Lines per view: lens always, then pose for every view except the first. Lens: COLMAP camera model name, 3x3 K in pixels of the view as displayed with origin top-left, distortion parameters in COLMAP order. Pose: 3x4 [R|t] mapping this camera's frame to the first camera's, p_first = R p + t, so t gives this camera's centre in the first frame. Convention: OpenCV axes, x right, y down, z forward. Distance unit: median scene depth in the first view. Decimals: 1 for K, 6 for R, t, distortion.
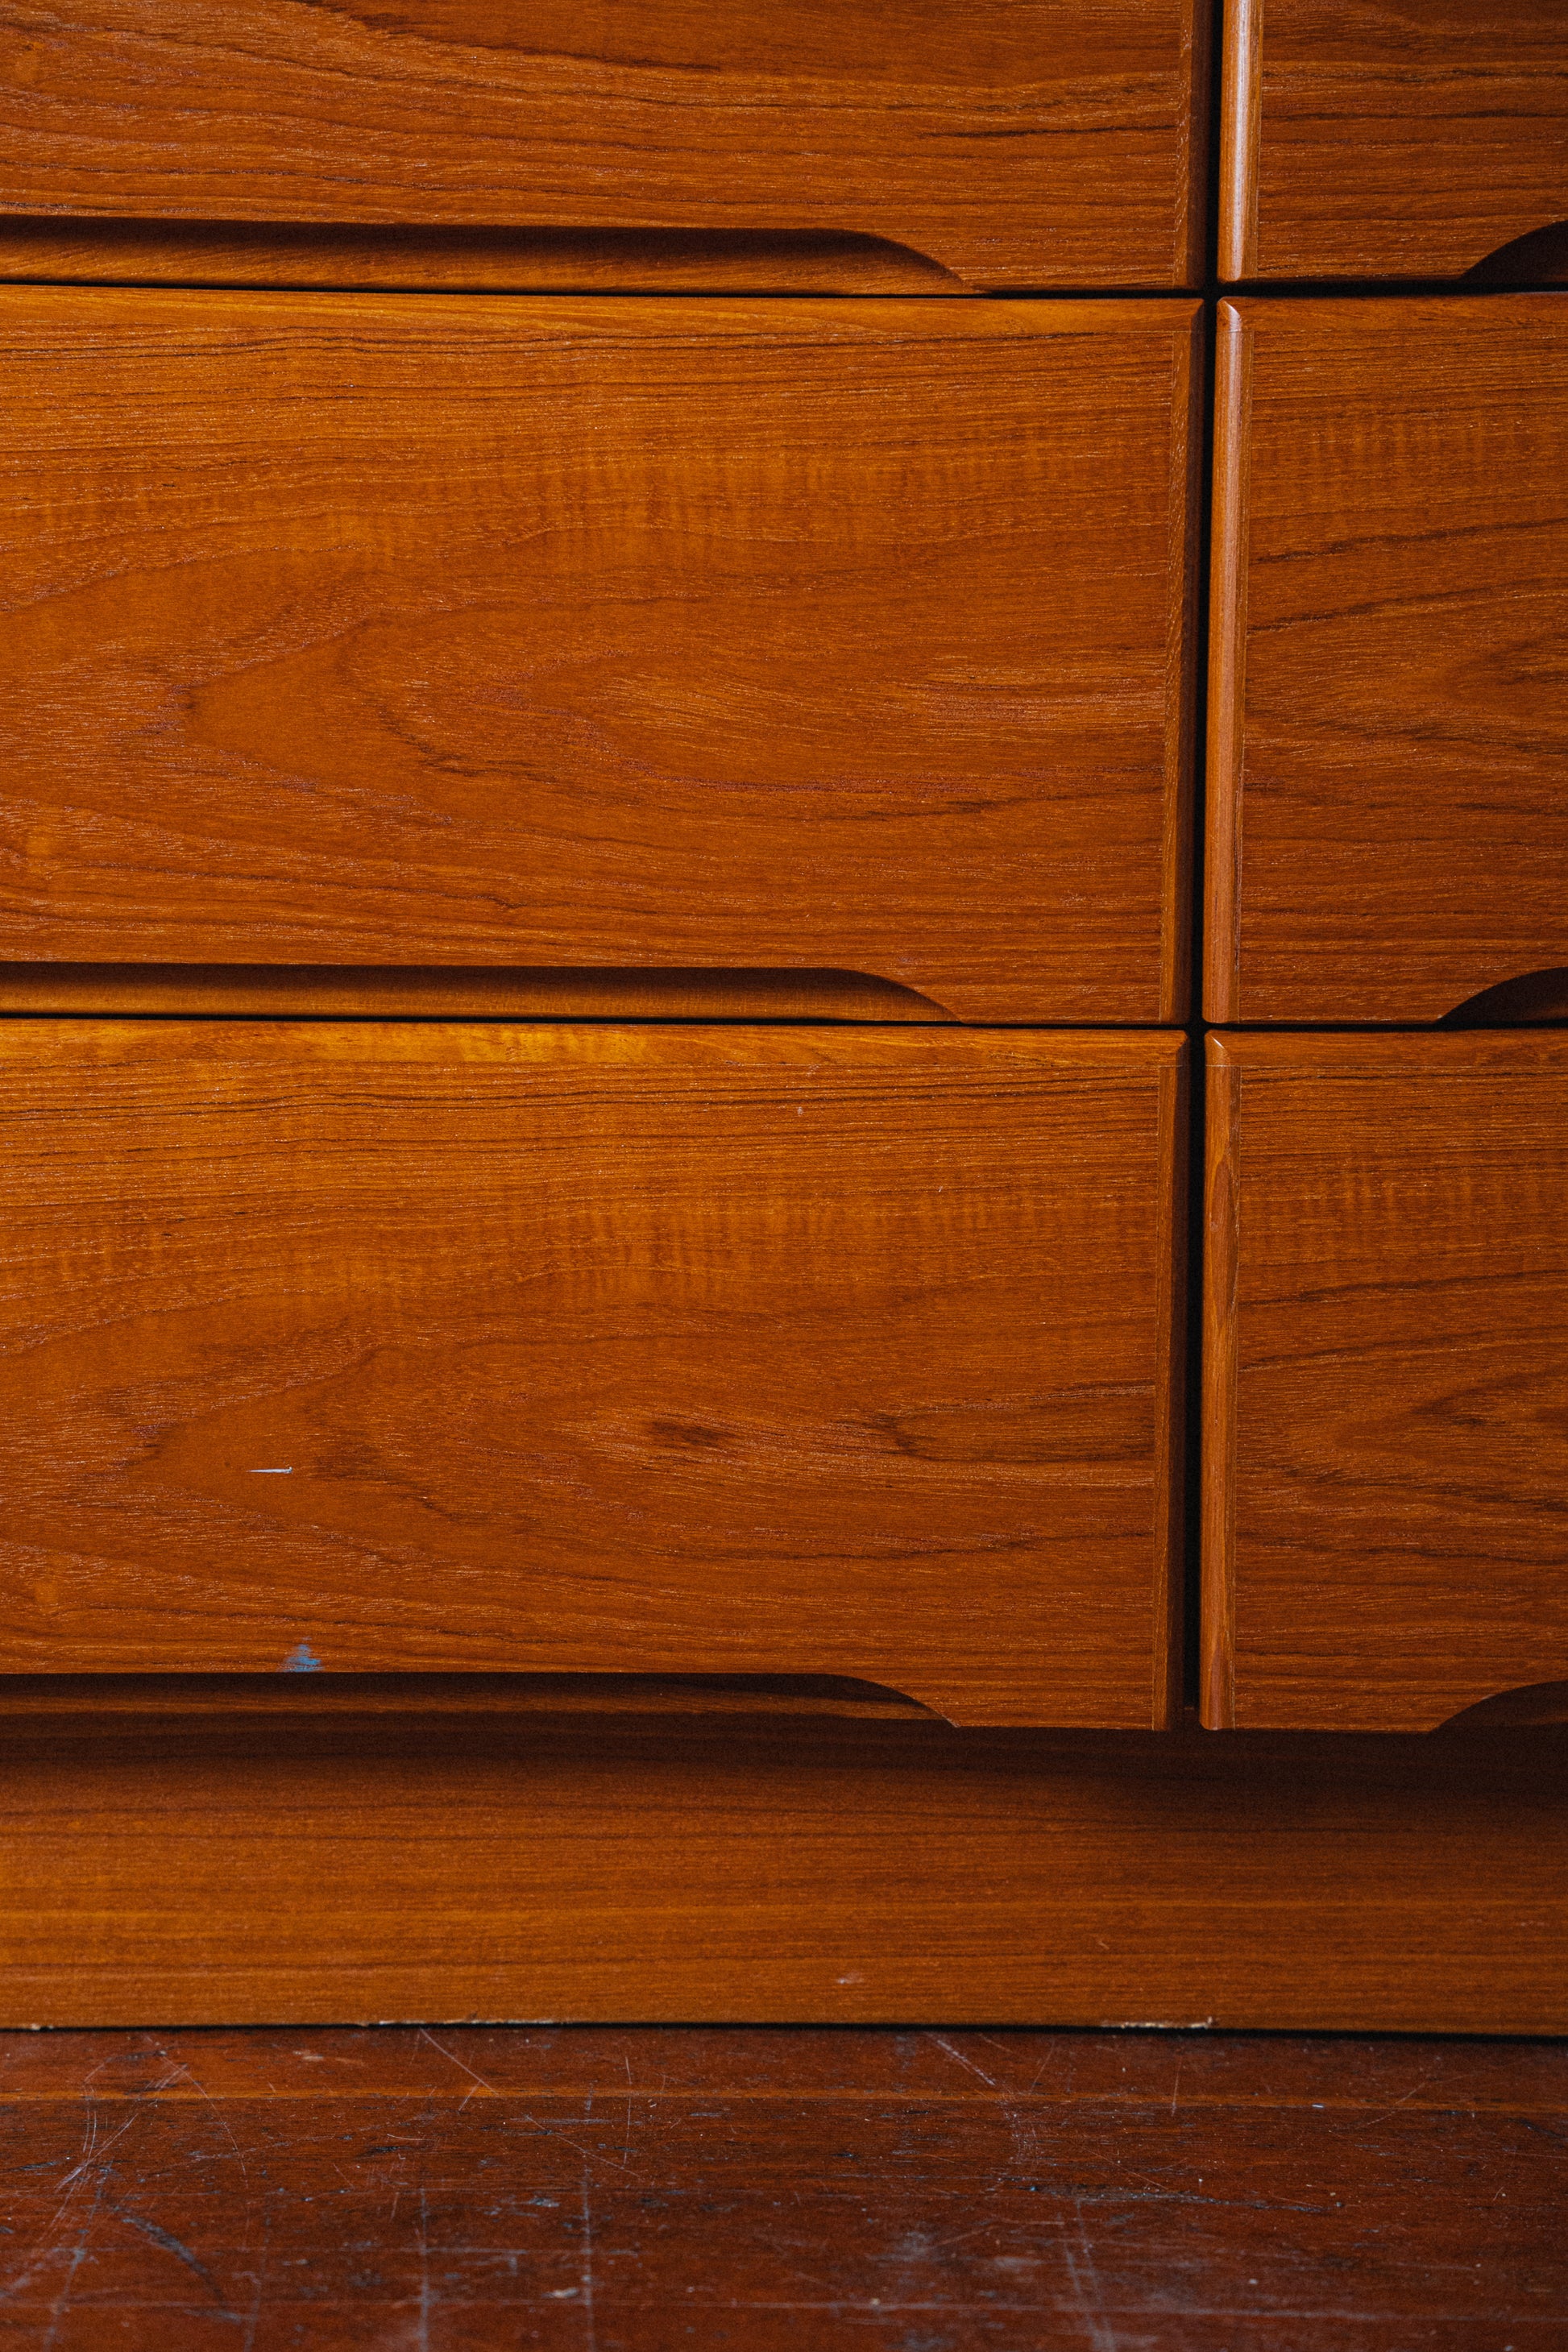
lens RADIAL K [[4362.6, 0, 774.4], [0, 4362.6, 1184.3], [0, 0, 1]] dist [0.427868, 0.000000]
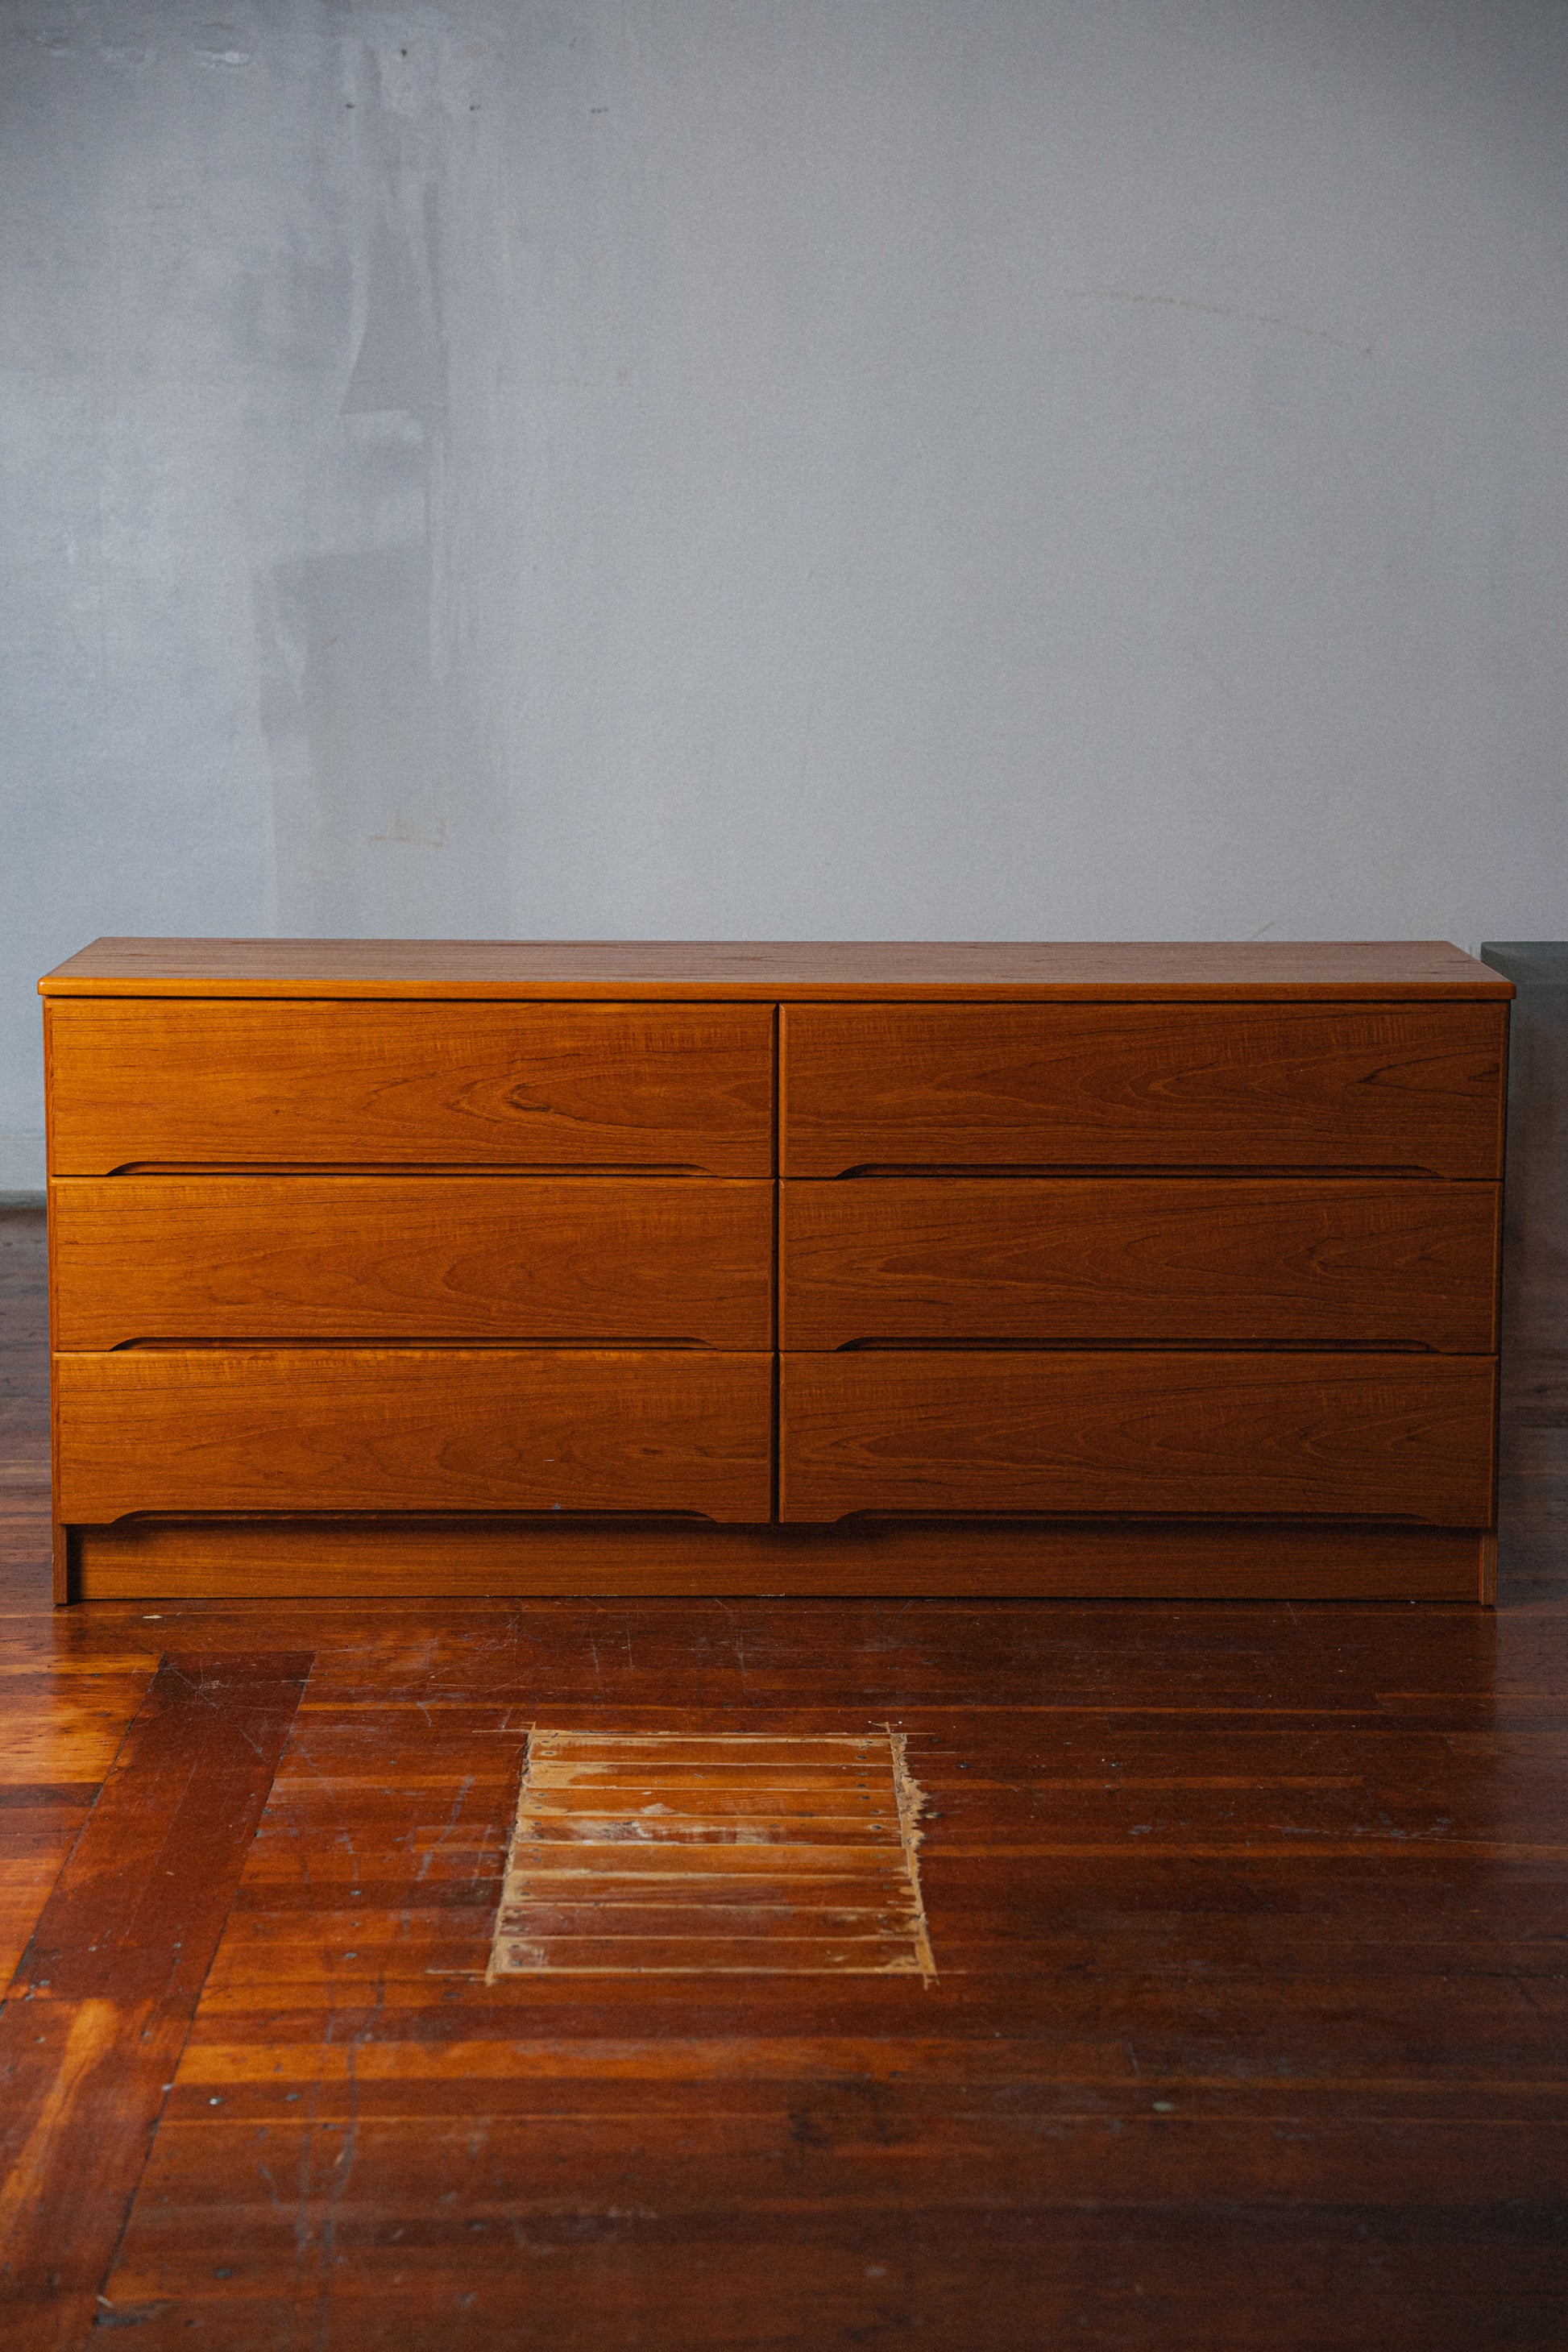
lens RADIAL K [[4862.5, 0, 790.4], [0, 4862.5, 1163.8], [0, 0, 1]] dist [0.561460, 0.000000]
pose [[0.999990, -0.001786, 0.004112, 0.090883], [0.001521, 0.997968, 0.063693, -0.497555], [-0.004217, -0.063686, 0.997961, -3.500304]]
